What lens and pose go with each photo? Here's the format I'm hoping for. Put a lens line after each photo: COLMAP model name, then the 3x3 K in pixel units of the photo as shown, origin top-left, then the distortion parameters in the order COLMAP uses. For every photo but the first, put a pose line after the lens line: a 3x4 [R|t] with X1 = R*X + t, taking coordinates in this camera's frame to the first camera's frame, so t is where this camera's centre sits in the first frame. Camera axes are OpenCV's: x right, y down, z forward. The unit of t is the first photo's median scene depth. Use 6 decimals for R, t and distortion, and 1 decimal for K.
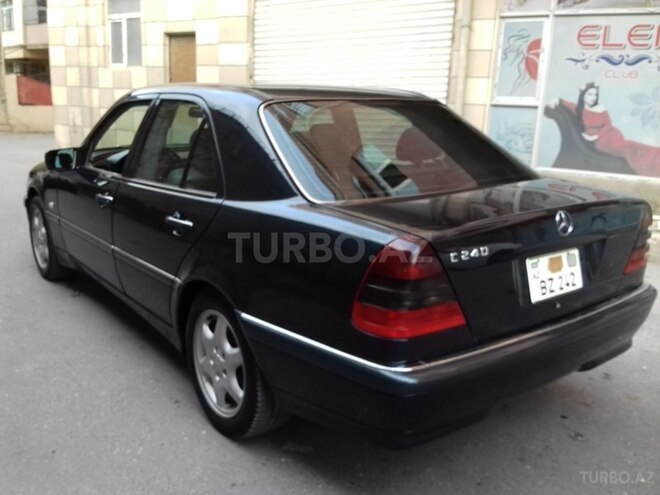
lens RADIAL K [[626.3, 0, 330.0], [0, 626.3, 247.5], [0, 0, 1]] dist [0.069423, -0.182920]
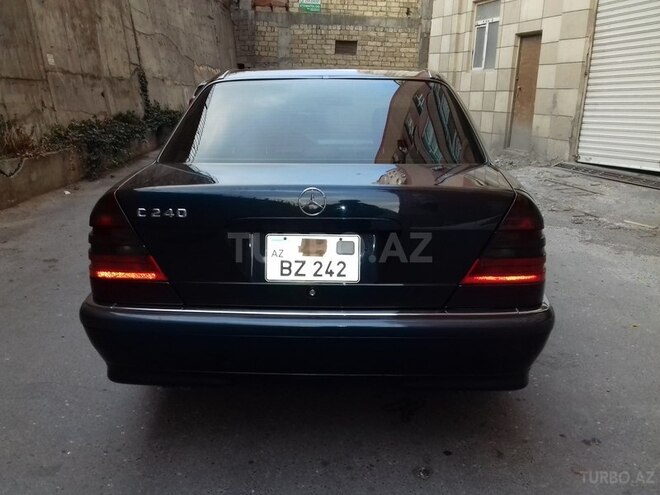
lens RADIAL K [[626.3, 0, 330.0], [0, 626.3, 247.5], [0, 0, 1]] dist [0.069423, -0.182920]
pose [[0.762327, 0.135836, -0.632777, 0.207170], [-0.143950, 0.988822, 0.038845, -0.002574], [0.630981, 0.061476, 0.773359, 0.067892]]
